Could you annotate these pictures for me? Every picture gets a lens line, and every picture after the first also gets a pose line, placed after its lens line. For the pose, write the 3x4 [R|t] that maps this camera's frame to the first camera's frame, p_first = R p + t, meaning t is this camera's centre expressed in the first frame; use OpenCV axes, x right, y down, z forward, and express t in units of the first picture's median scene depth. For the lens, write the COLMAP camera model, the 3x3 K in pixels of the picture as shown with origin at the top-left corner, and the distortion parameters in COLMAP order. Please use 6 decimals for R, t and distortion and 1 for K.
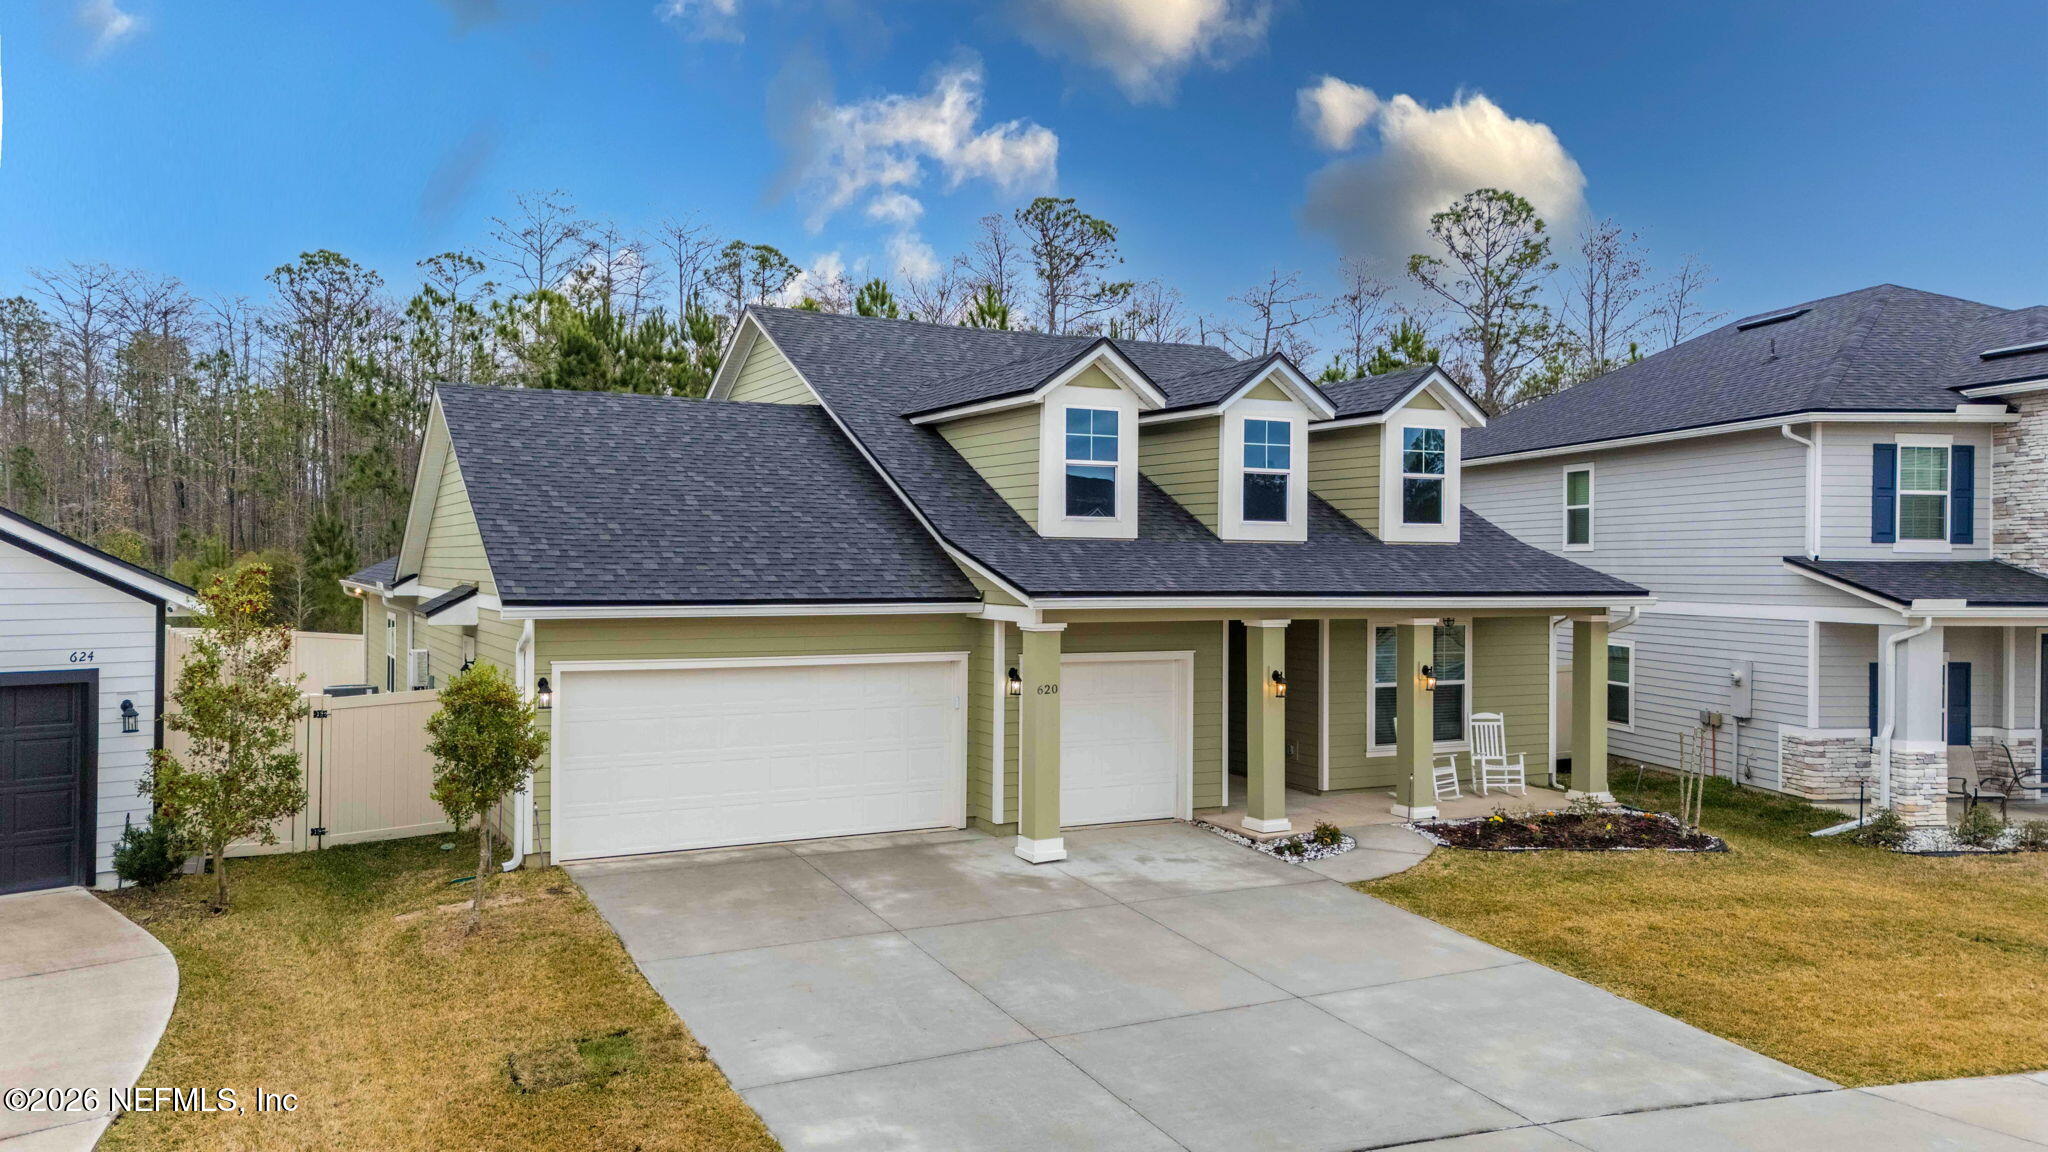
lens RADIAL K [[1890.2, 0, 940.8], [0, 1890.2, 576.5], [0, 0, 1]] dist [0.116684, -0.068872]
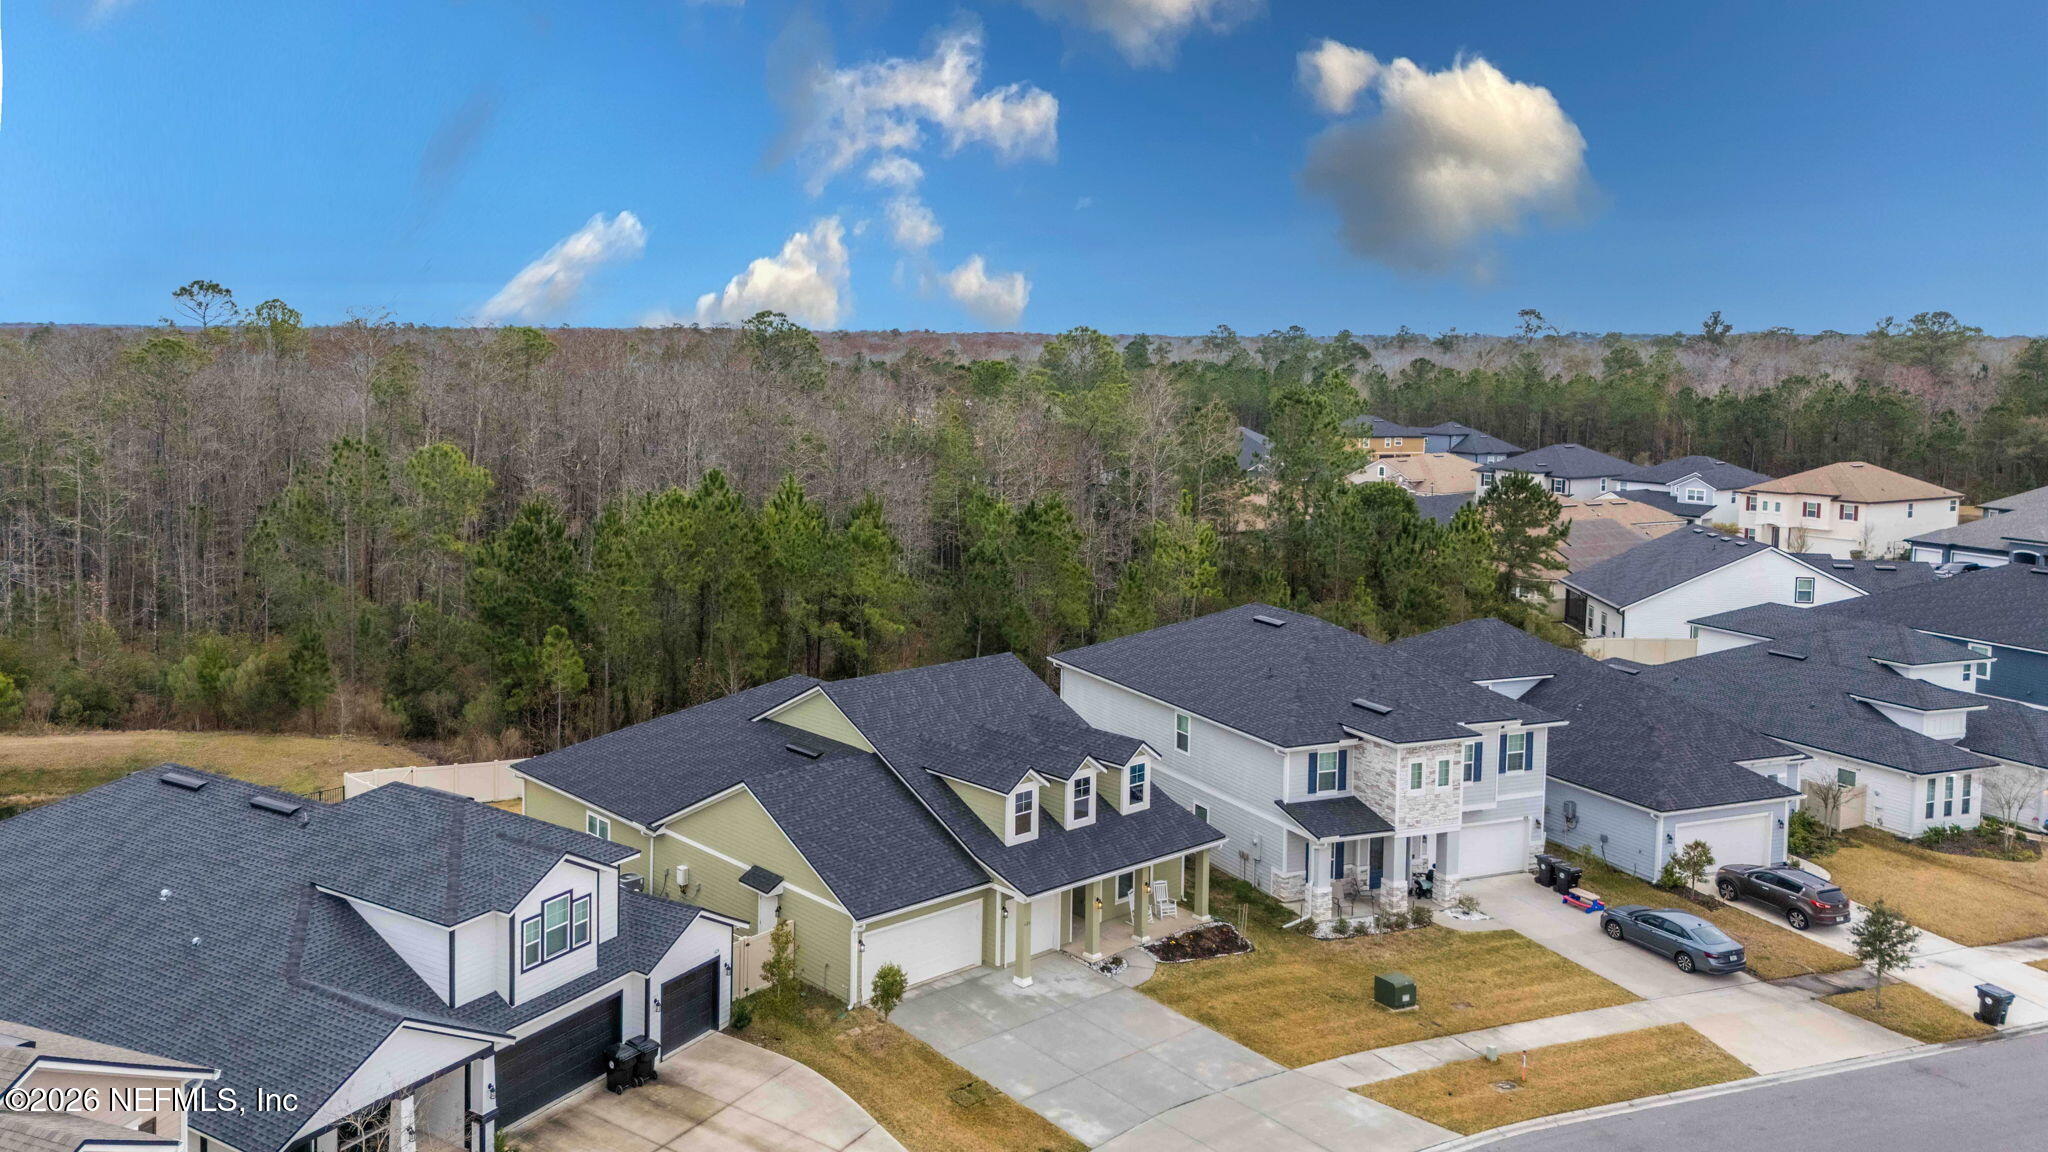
lens RADIAL K [[1890.2, 0, 940.8], [0, 1890.2, 576.5], [0, 0, 1]] dist [0.116684, -0.068872]
pose [[0.970271, -0.022697, 0.240955, -0.607350], [-0.001145, 0.995151, 0.098351, -0.602764], [-0.242019, -0.095703, 0.965540, -1.326495]]
